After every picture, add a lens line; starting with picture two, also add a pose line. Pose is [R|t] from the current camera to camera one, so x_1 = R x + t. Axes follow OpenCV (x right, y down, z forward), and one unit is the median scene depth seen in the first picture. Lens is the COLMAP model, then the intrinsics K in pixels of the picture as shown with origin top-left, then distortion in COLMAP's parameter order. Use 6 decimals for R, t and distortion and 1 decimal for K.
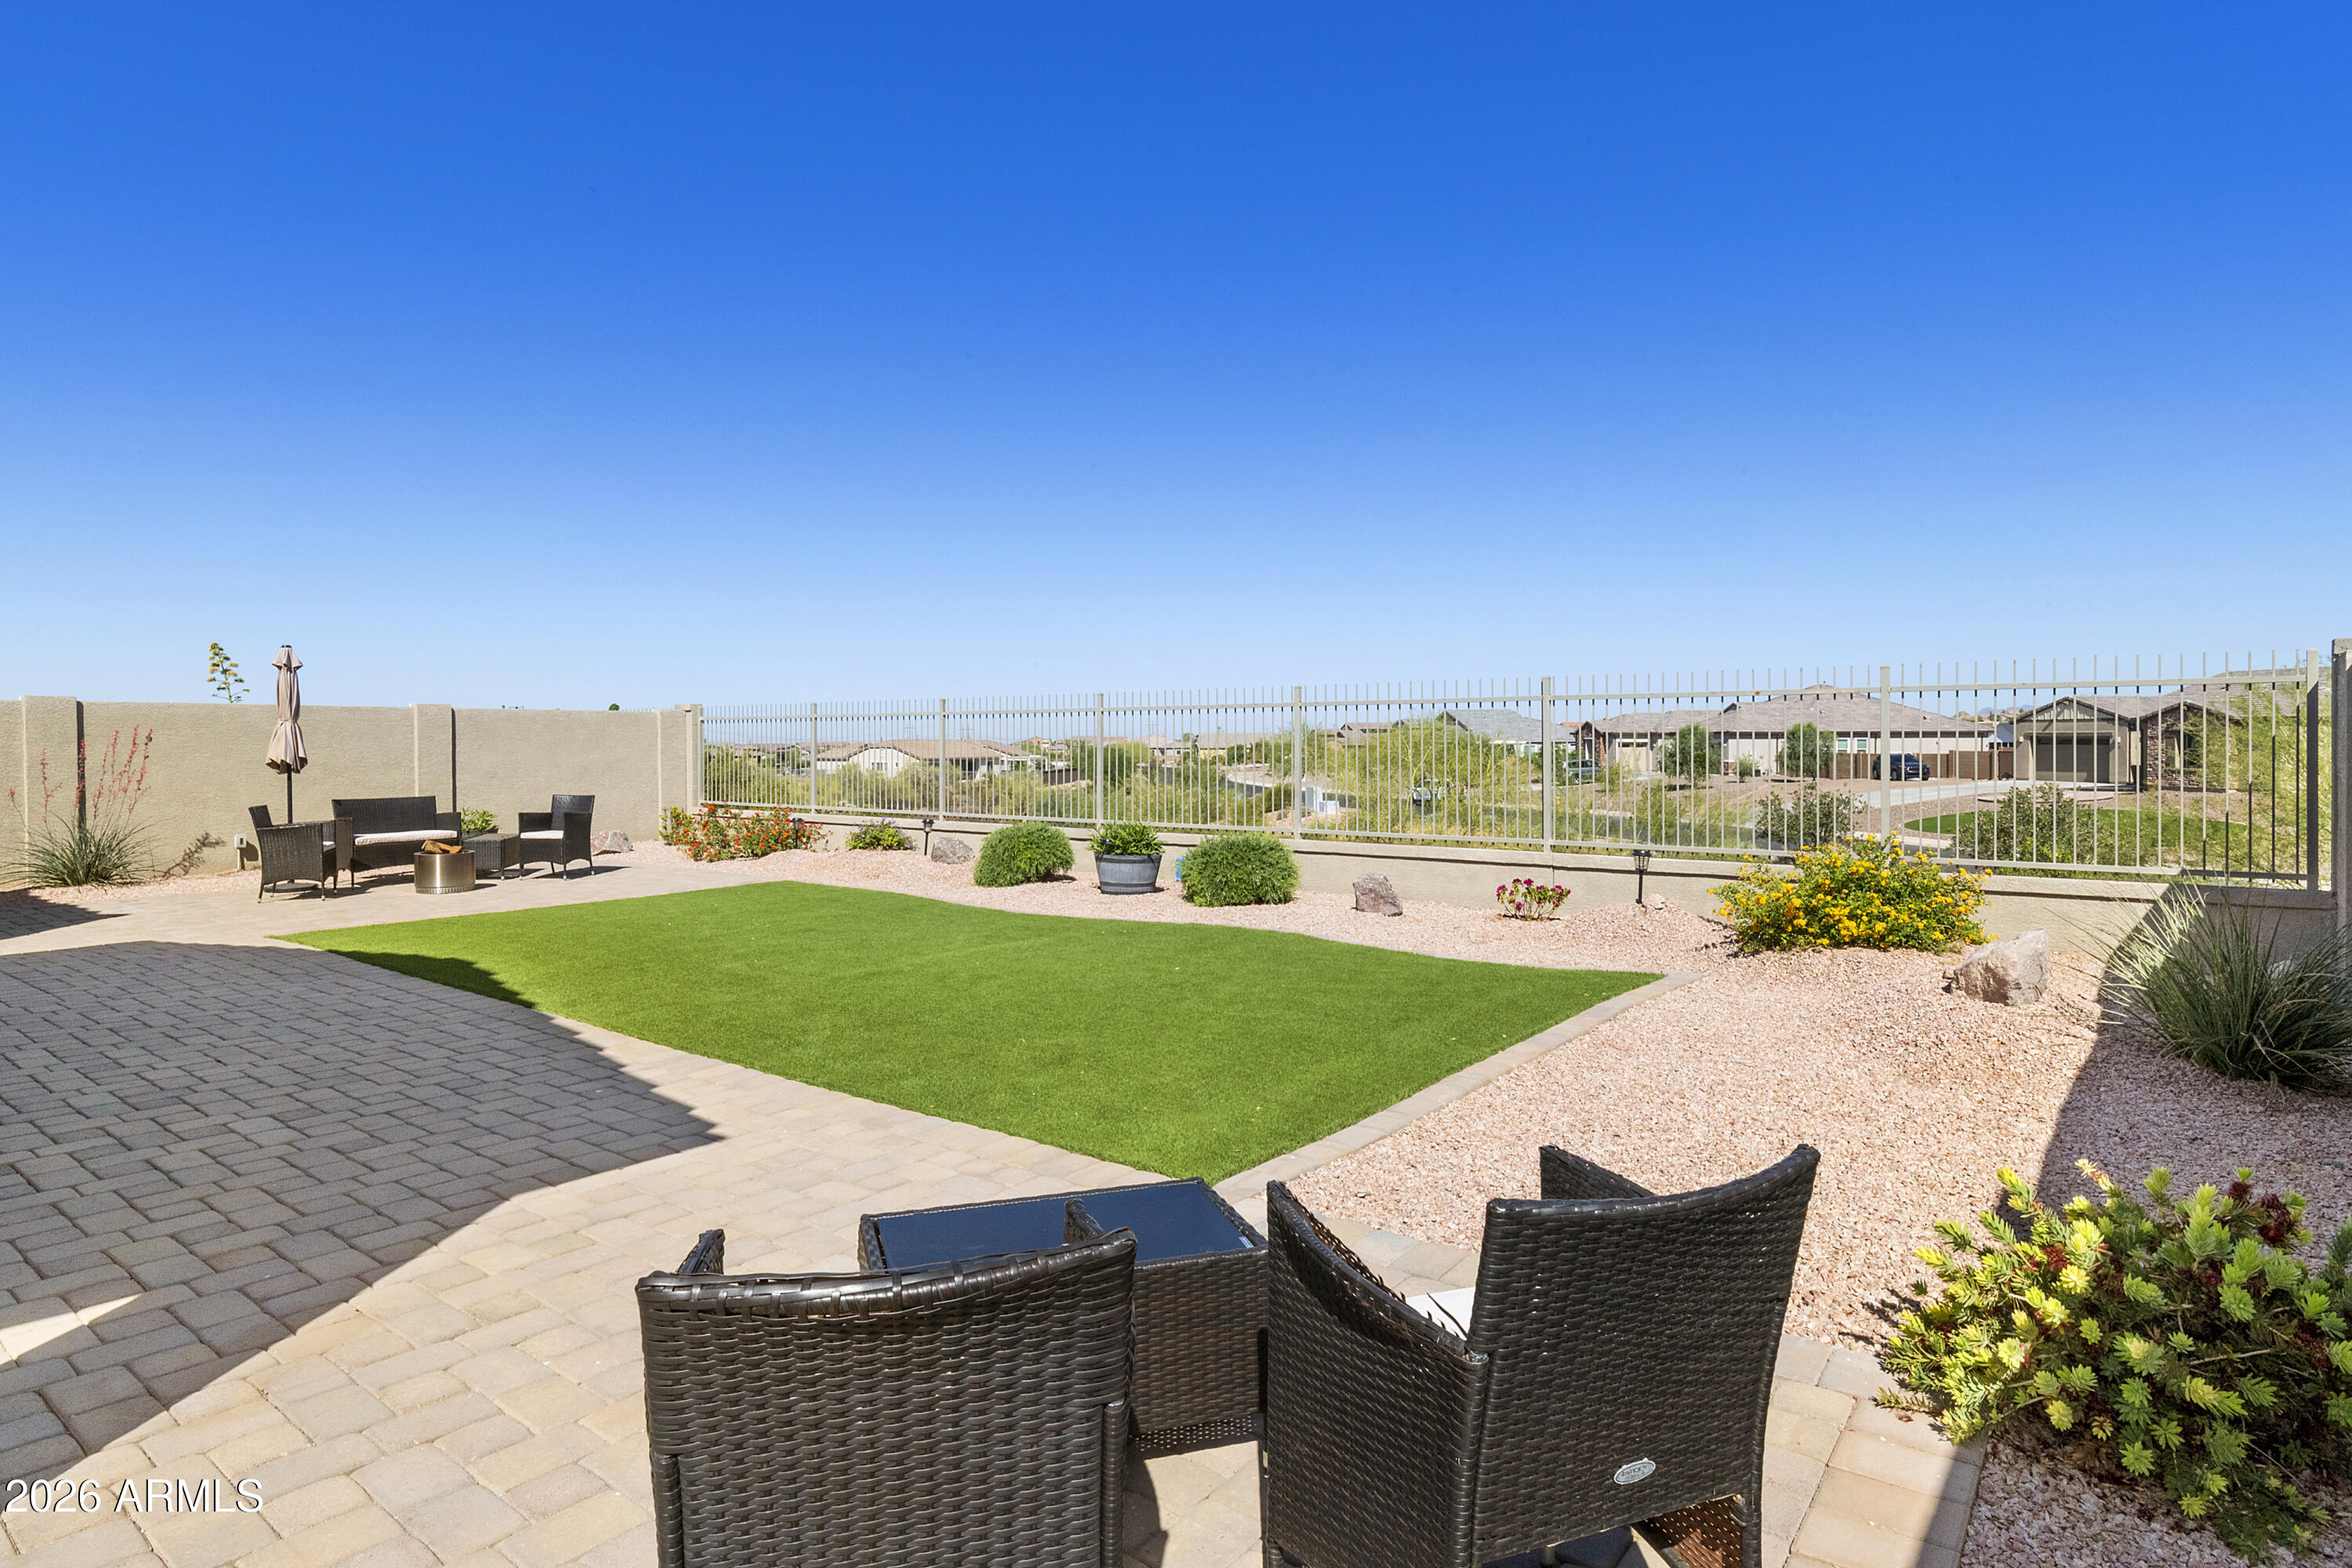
lens RADIAL K [[1281.8, 0, 1176.0], [0, 1281.8, 784.0], [0, 0, 1]] dist [0.002789, 0.000744]
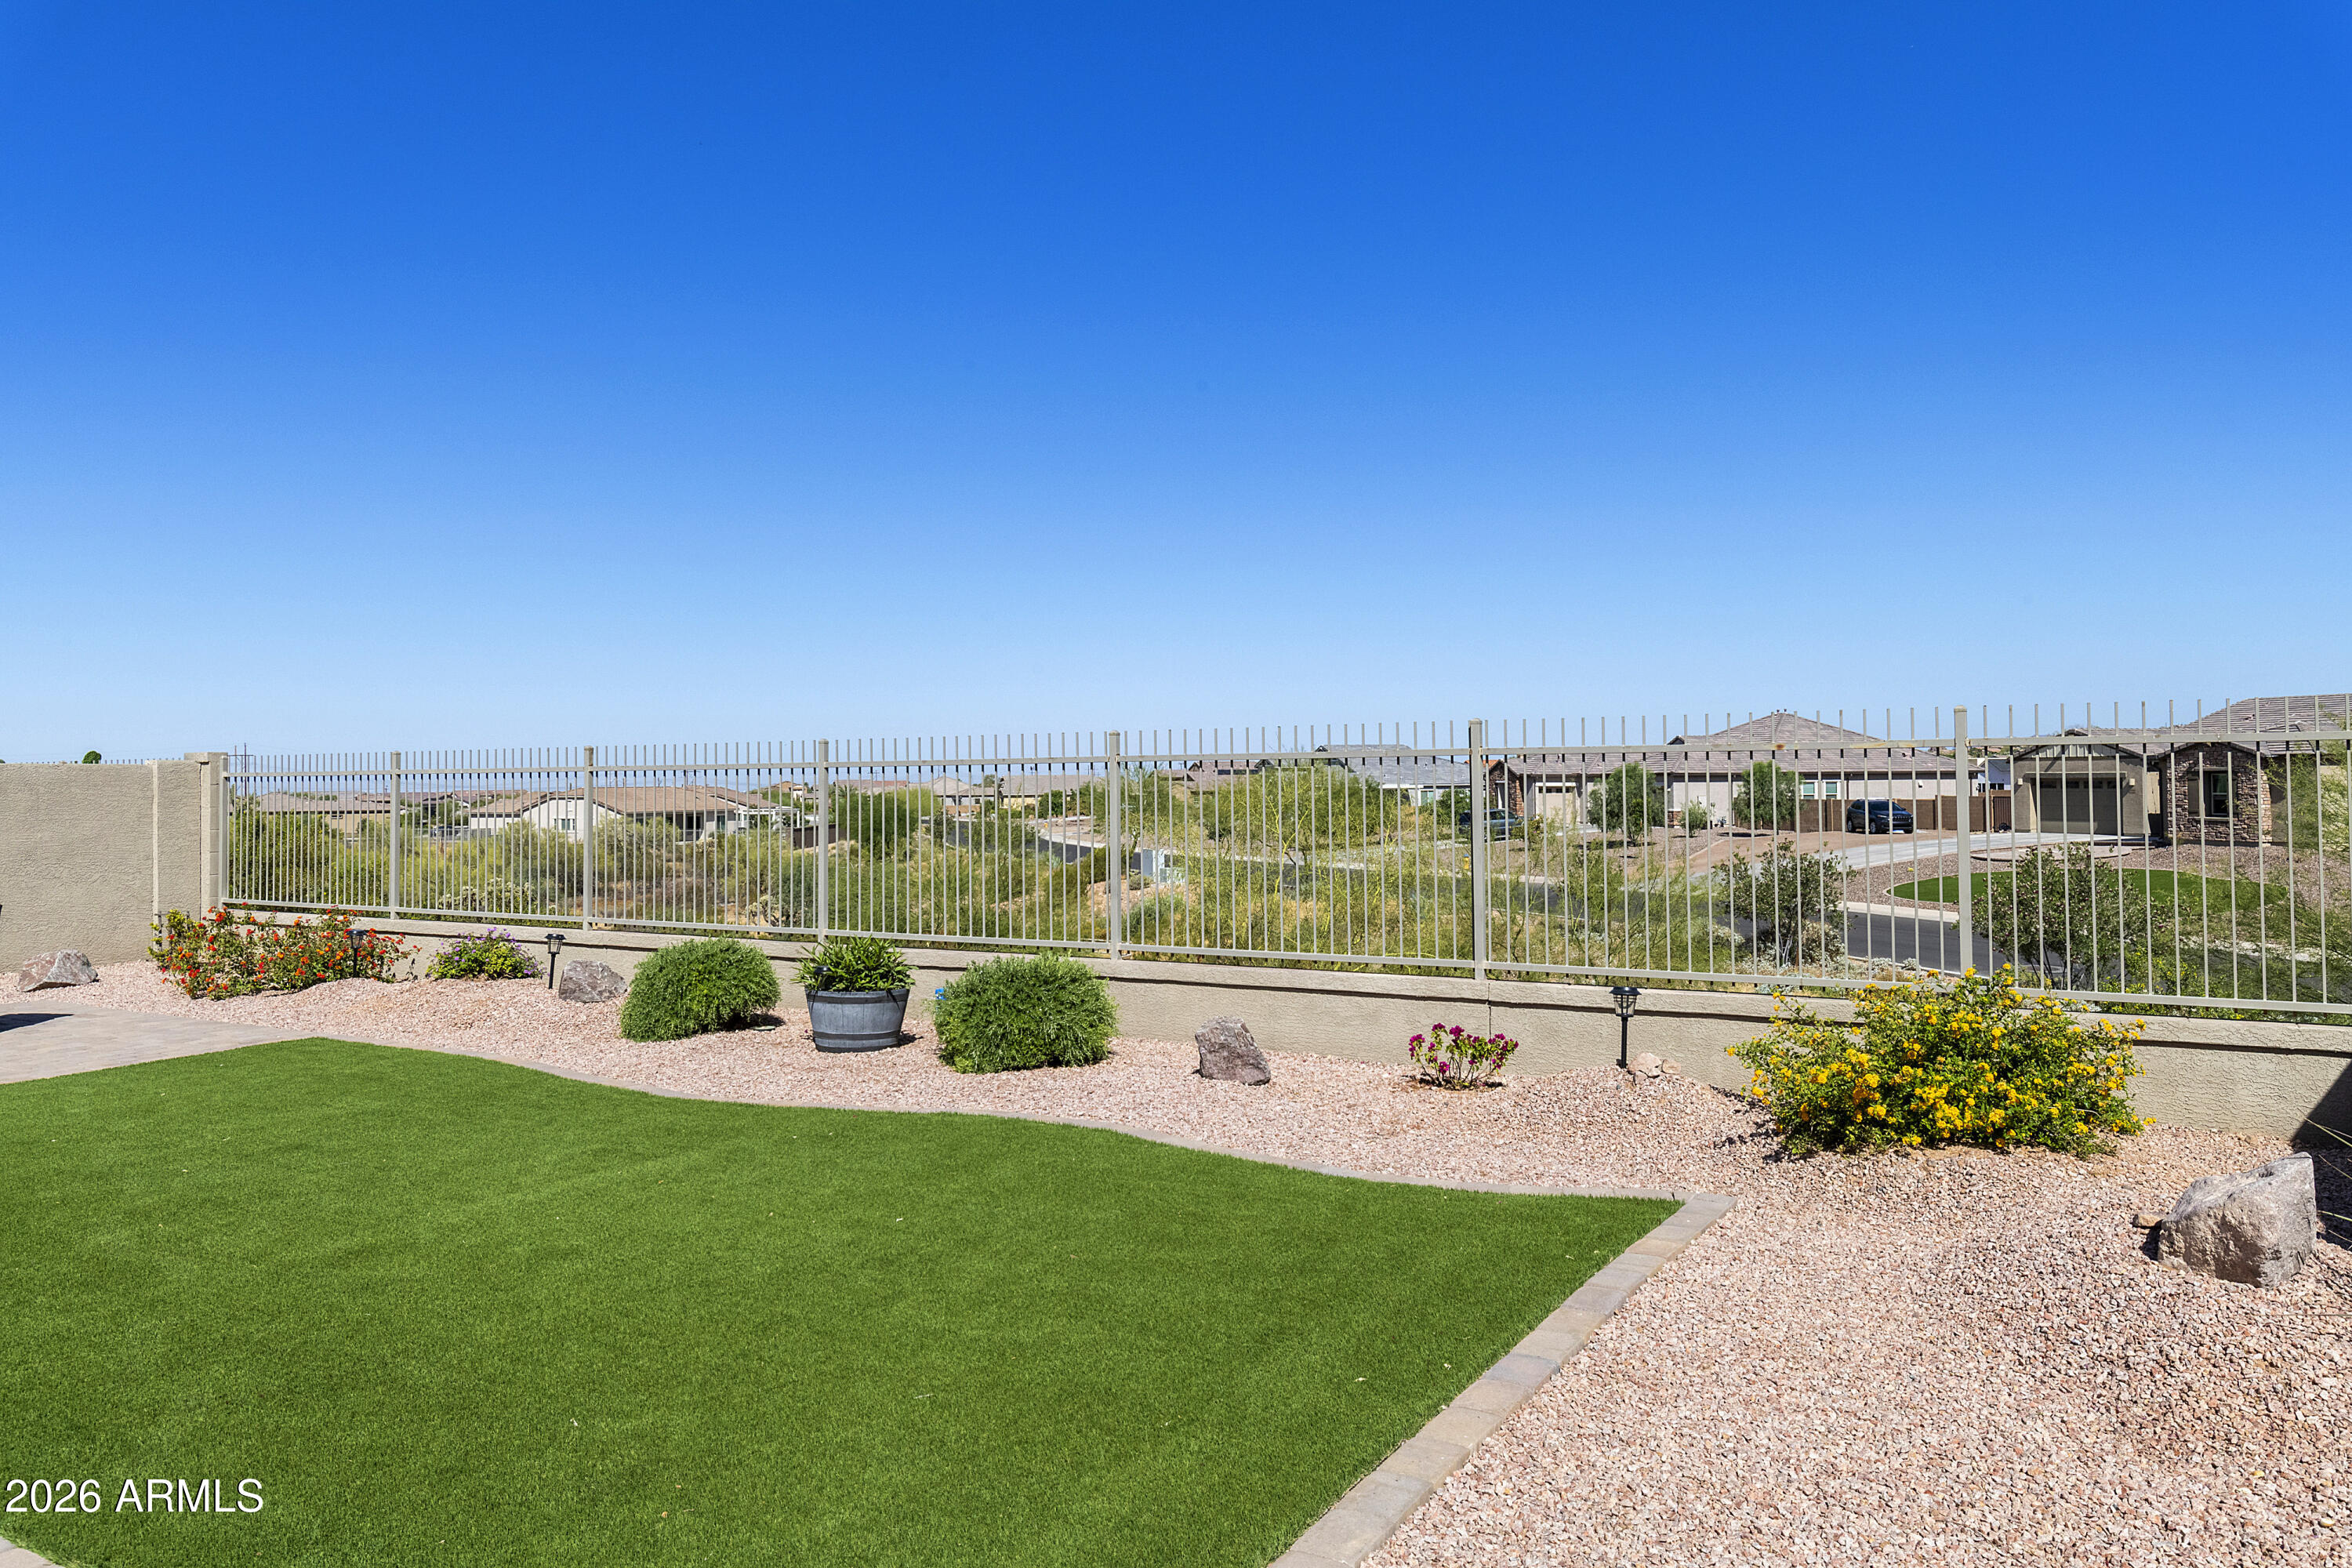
lens RADIAL K [[1578.7, 0, 1176.0], [0, 1578.7, 784.0], [0, 0, 1]] dist [-0.001643, 0.002571]
pose [[0.993175, -0.005169, 0.116515, 0.030368], [0.008357, 0.999603, -0.026893, -0.026181], [-0.116330, 0.027683, 0.992825, 0.170688]]
